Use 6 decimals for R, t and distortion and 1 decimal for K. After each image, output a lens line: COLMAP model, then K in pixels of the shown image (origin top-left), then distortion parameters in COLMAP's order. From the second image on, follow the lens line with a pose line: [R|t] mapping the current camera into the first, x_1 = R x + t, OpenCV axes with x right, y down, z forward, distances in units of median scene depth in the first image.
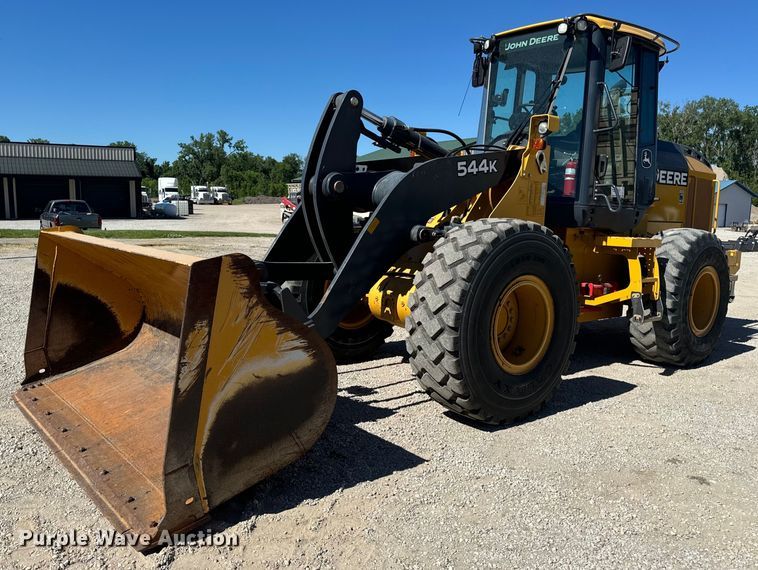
lens RADIAL K [[624.5, 0, 379.0], [0, 624.5, 285.0], [0, 0, 1]] dist [0.097779, -0.142209]
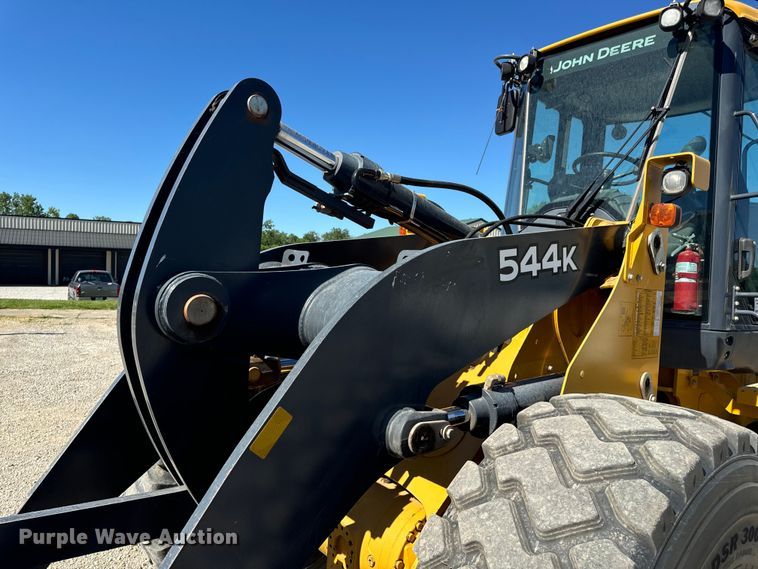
lens RADIAL K [[540.9, 0, 379.0], [0, 540.9, 284.5], [0, 0, 1]] dist [0.048998, -0.070190]
pose [[0.999819, 0.016709, -0.009091, 0.043885], [-0.017608, 0.993776, -0.109992, -0.124534], [0.007197, 0.110132, 0.993891, 0.605538]]
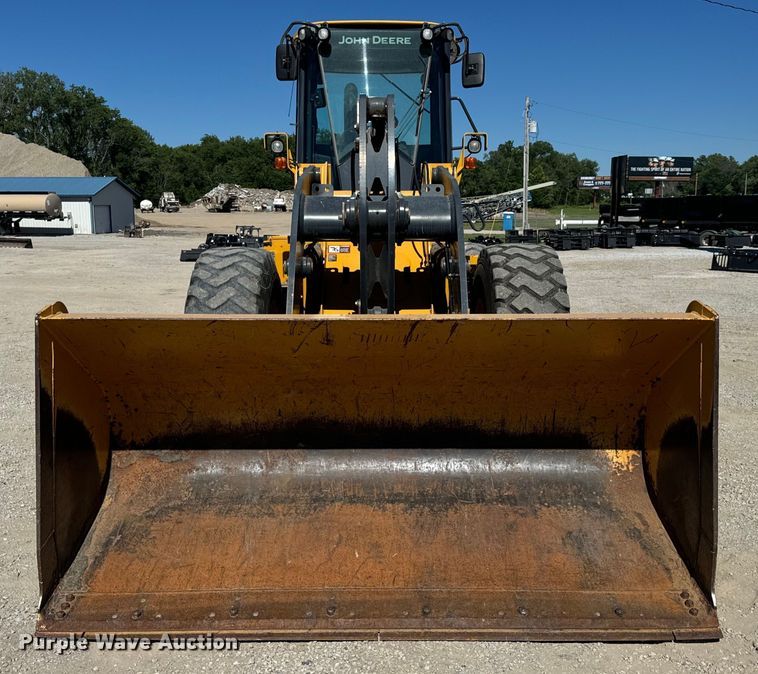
lens RADIAL K [[804.9, 0, 379.0], [0, 804.9, 337.0], [0, 0, 1]] dist [0.244974, -0.620438]
pose [[0.634848, -0.139610, 0.759919, -0.819335], [0.114510, 0.989679, 0.086158, -0.086878], [-0.764105, 0.032321, 0.644282, 0.323351]]
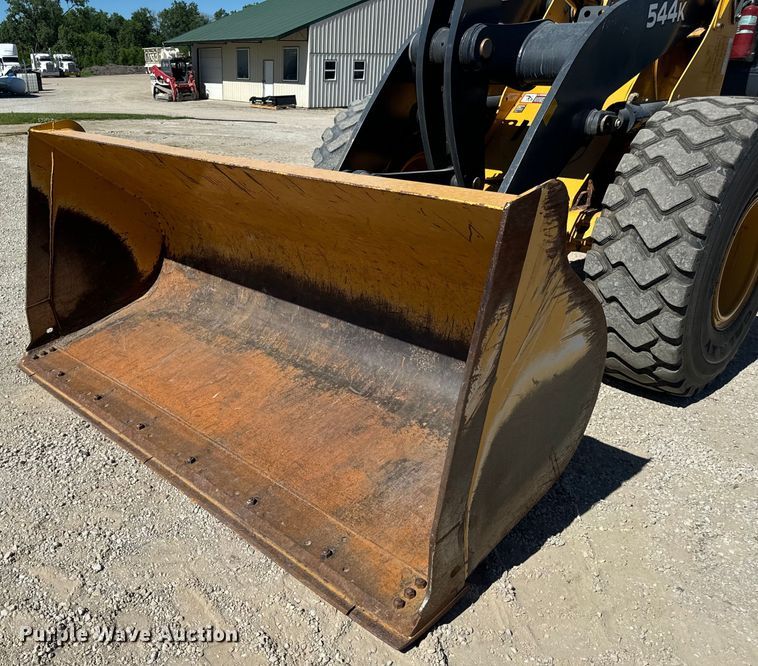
lens RADIAL K [[685.3, 0, 259.5], [0, 685.3, 375.2], [0, 0, 1]] dist [0.013951, -0.020744]
pose [[0.999754, -0.021691, 0.004707, -0.279932], [0.019471, 0.958893, 0.283099, -0.035150], [-0.010654, -0.282937, 0.959079, 0.206087]]
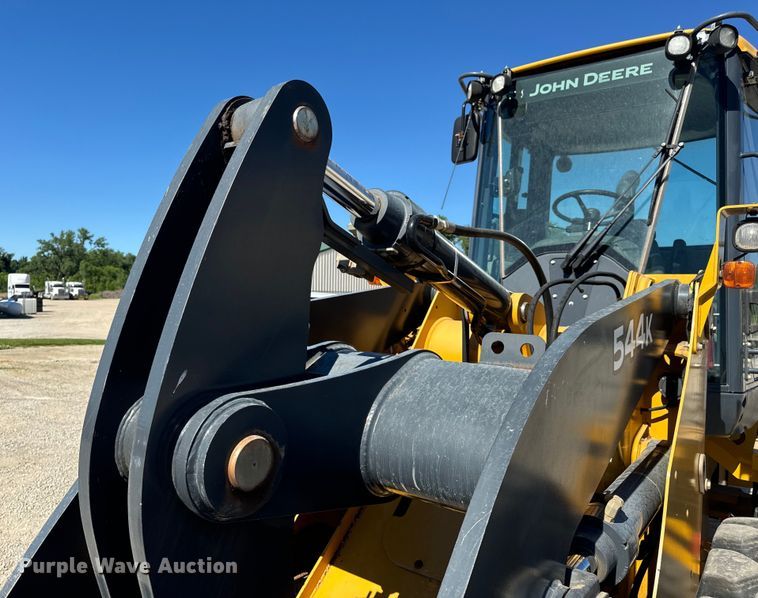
lens RADIAL K [[572.6, 0, 354.4], [0, 572.6, 298.9], [0, 0, 1]] dist [0.008617, -0.042358]
pose [[0.979280, 0.002469, 0.202495, -0.063244], [0.023189, 0.991982, -0.124235, -0.171325], [-0.201178, 0.126357, 0.971371, 0.709130]]
